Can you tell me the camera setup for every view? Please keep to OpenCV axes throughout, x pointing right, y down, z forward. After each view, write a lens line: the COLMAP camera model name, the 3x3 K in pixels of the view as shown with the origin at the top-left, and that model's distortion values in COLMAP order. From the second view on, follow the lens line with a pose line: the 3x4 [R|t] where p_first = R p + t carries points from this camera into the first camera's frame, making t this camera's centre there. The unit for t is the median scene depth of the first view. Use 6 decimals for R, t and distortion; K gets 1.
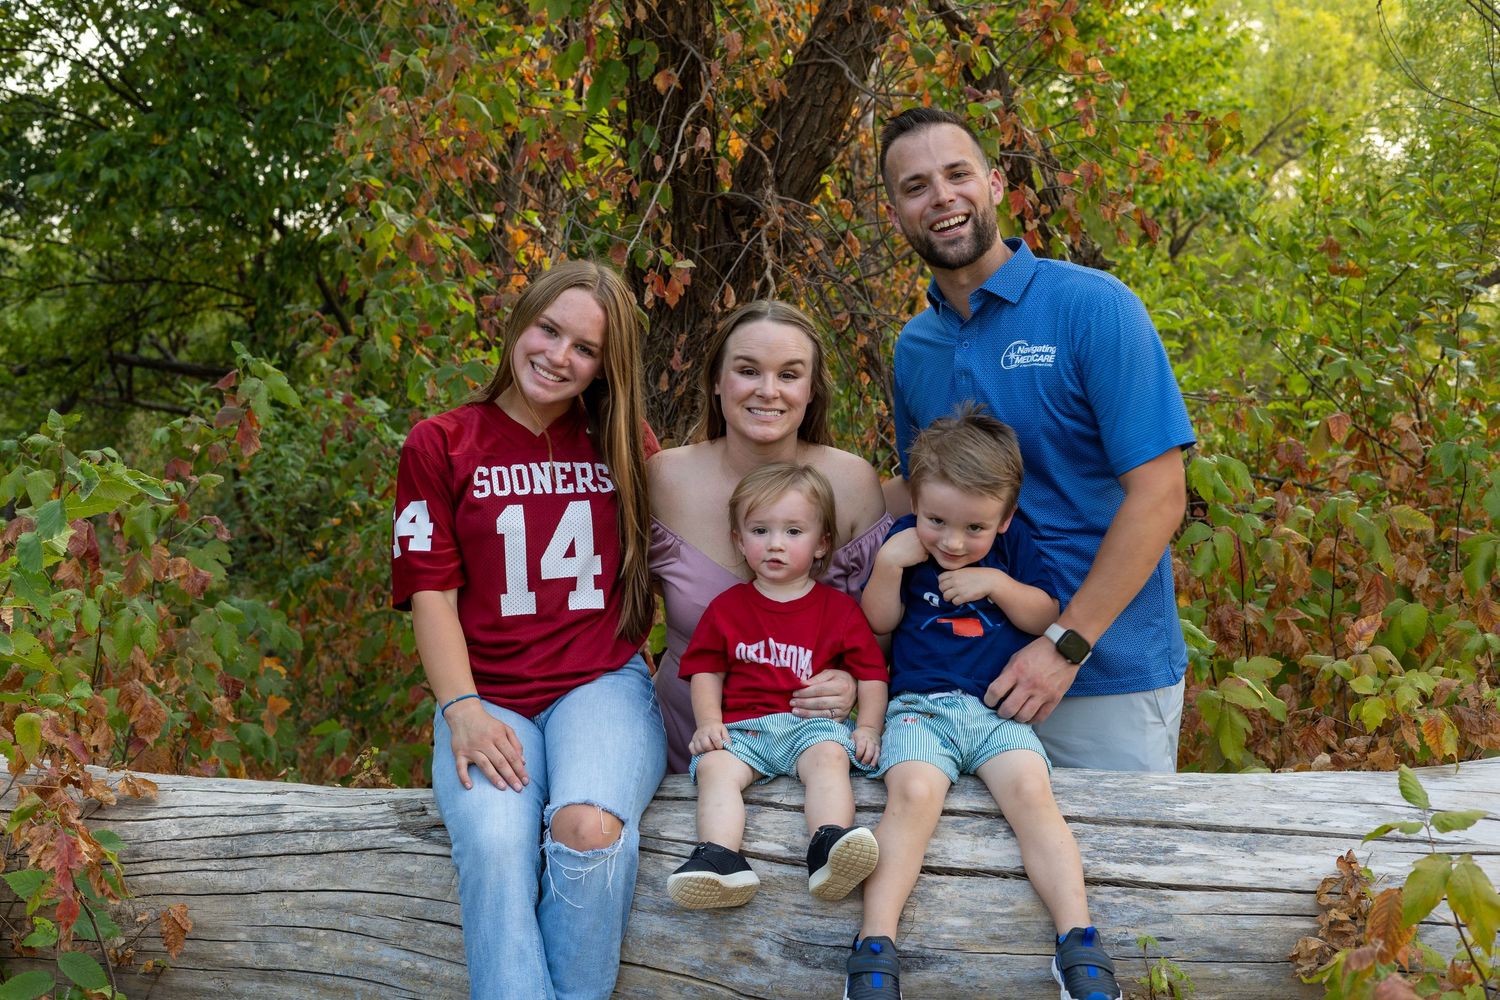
lens RADIAL K [[2110.9, 0, 750.0], [0, 2110.9, 500.0], [0, 0, 1]] dist [0.012325, 0.058460]
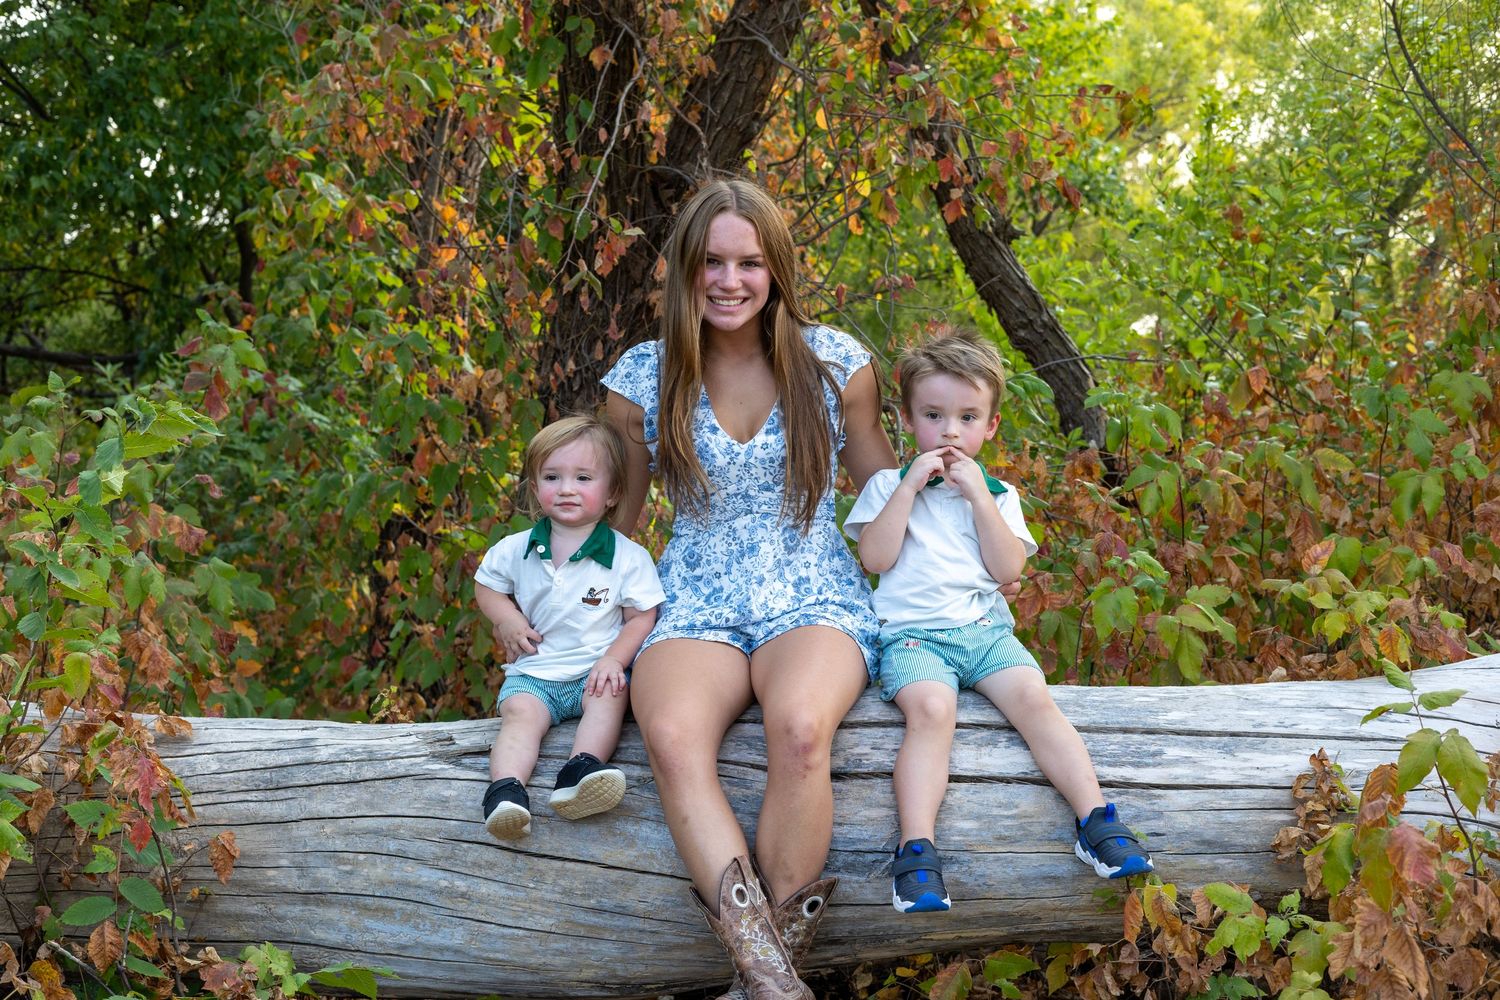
lens RADIAL K [[2110.9, 0, 750.0], [0, 2110.9, 500.0], [0, 0, 1]] dist [0.012325, 0.058460]
pose [[0.997325, -0.018136, 0.070813, -0.042908], [0.017811, 0.999828, 0.005221, 0.013241], [-0.070895, -0.003946, 0.997476, -0.033813]]
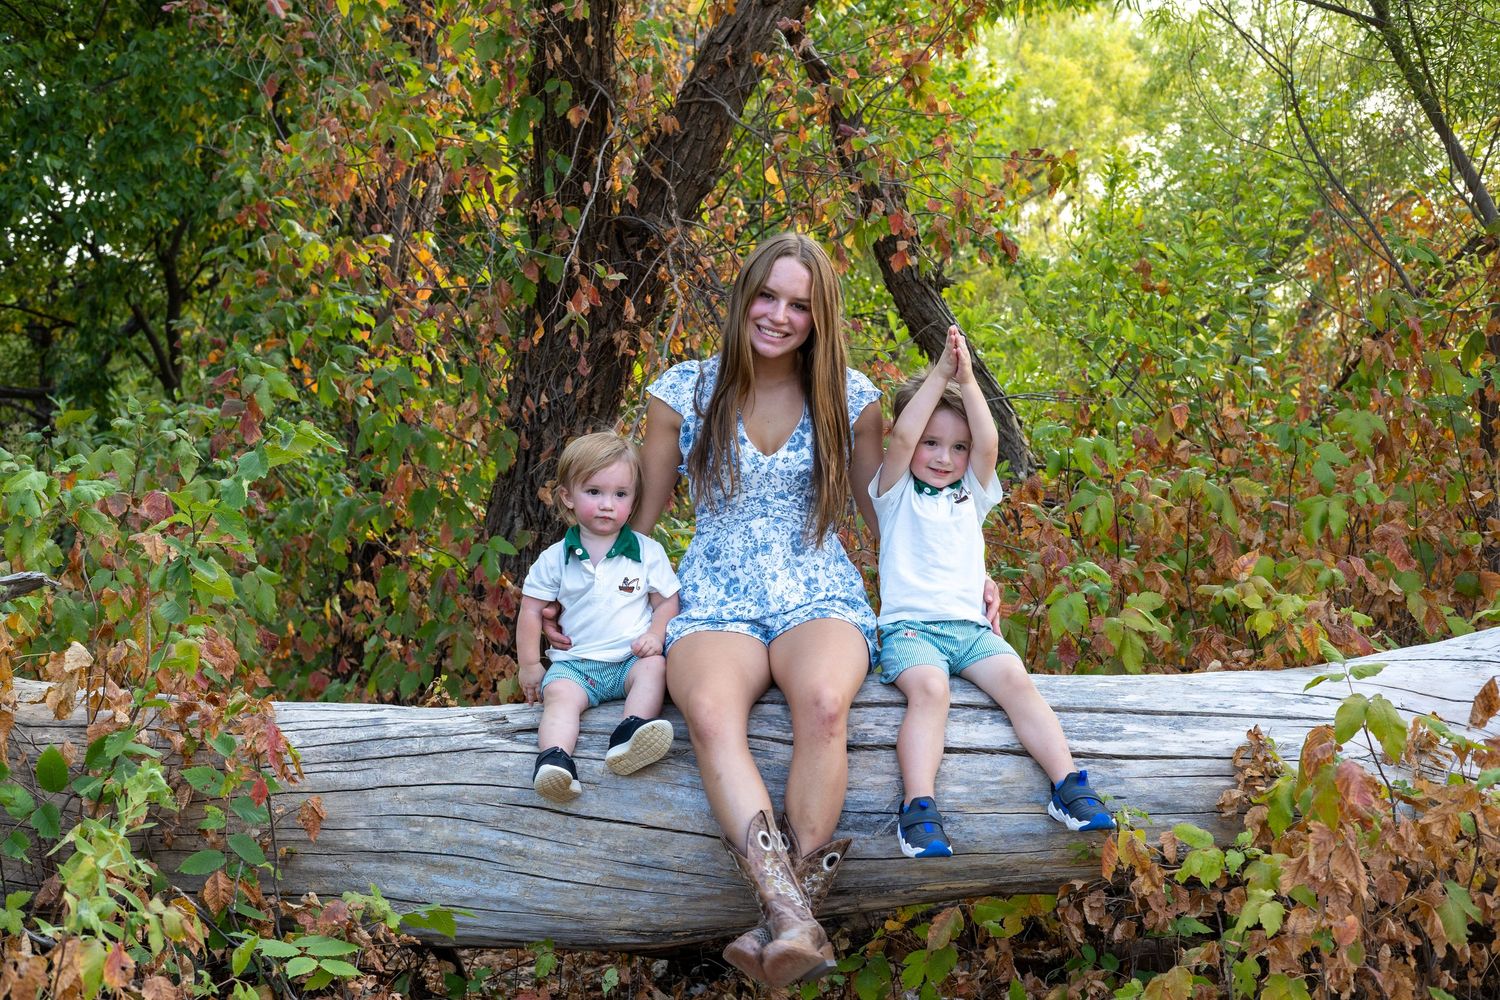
lens RADIAL K [[2110.9, 0, 750.0], [0, 2110.9, 500.0], [0, 0, 1]] dist [0.012325, 0.058460]
pose [[0.991479, -0.008837, 0.129967, -0.093789], [0.010812, 0.999836, -0.014501, 0.022227], [-0.129817, 0.015783, 0.991412, -0.117776]]
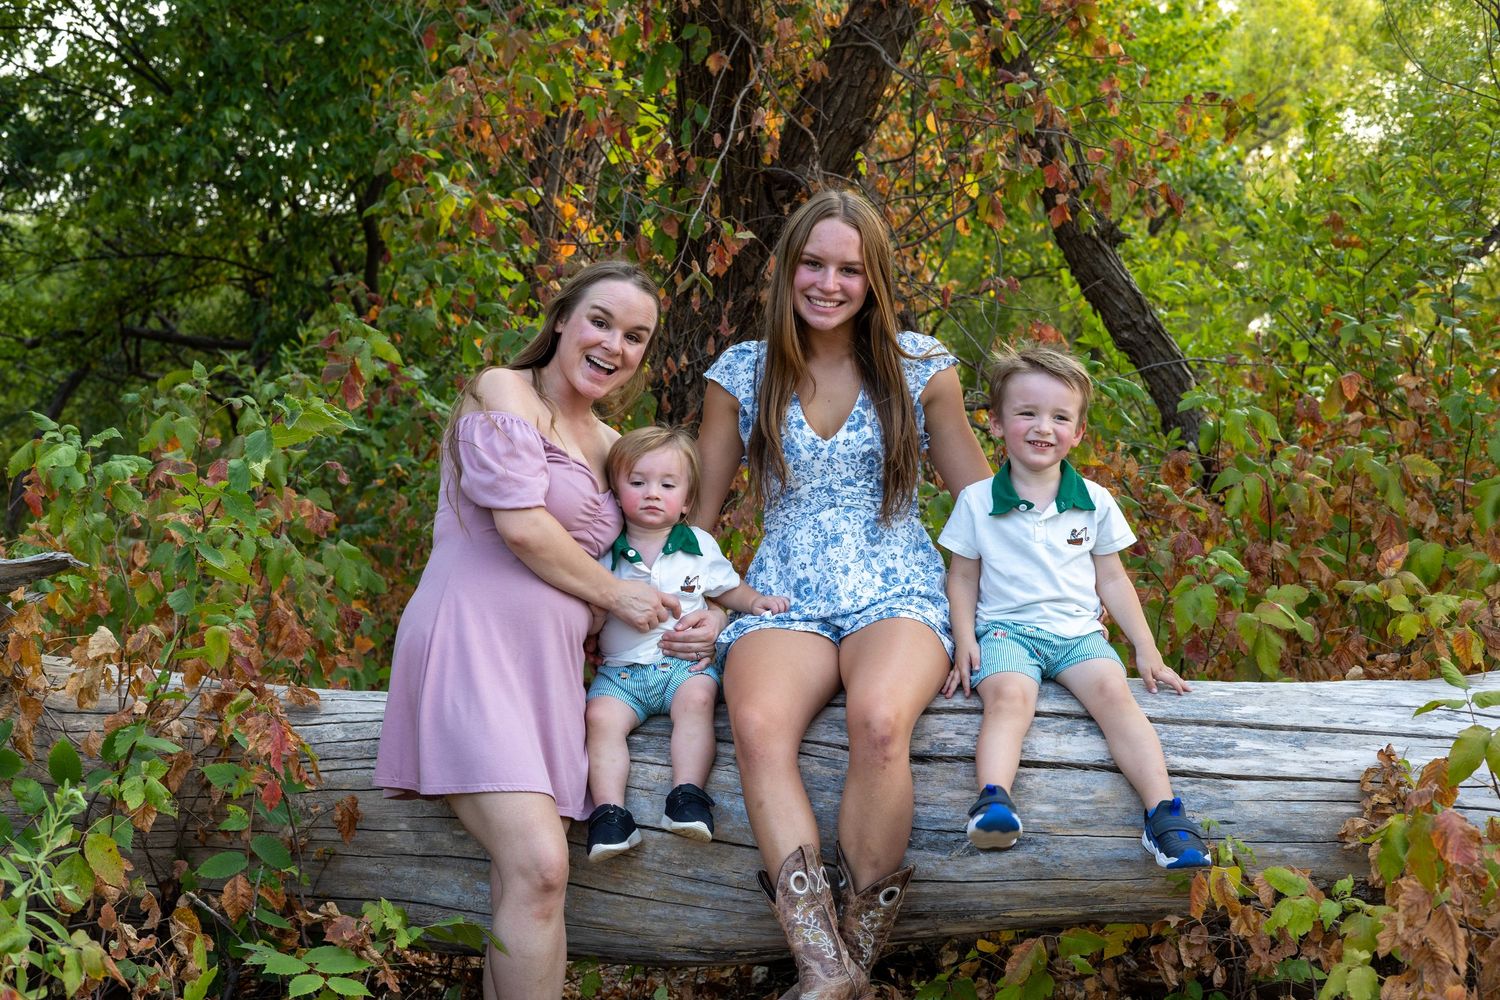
lens RADIAL K [[2110.9, 0, 750.0], [0, 2110.9, 500.0], [0, 0, 1]] dist [0.012325, 0.058460]
pose [[0.999863, 0.000685, 0.016553, -0.039729], [-0.000840, 0.999955, 0.009408, 0.011822], [-0.016546, -0.009421, 0.999819, -0.065868]]
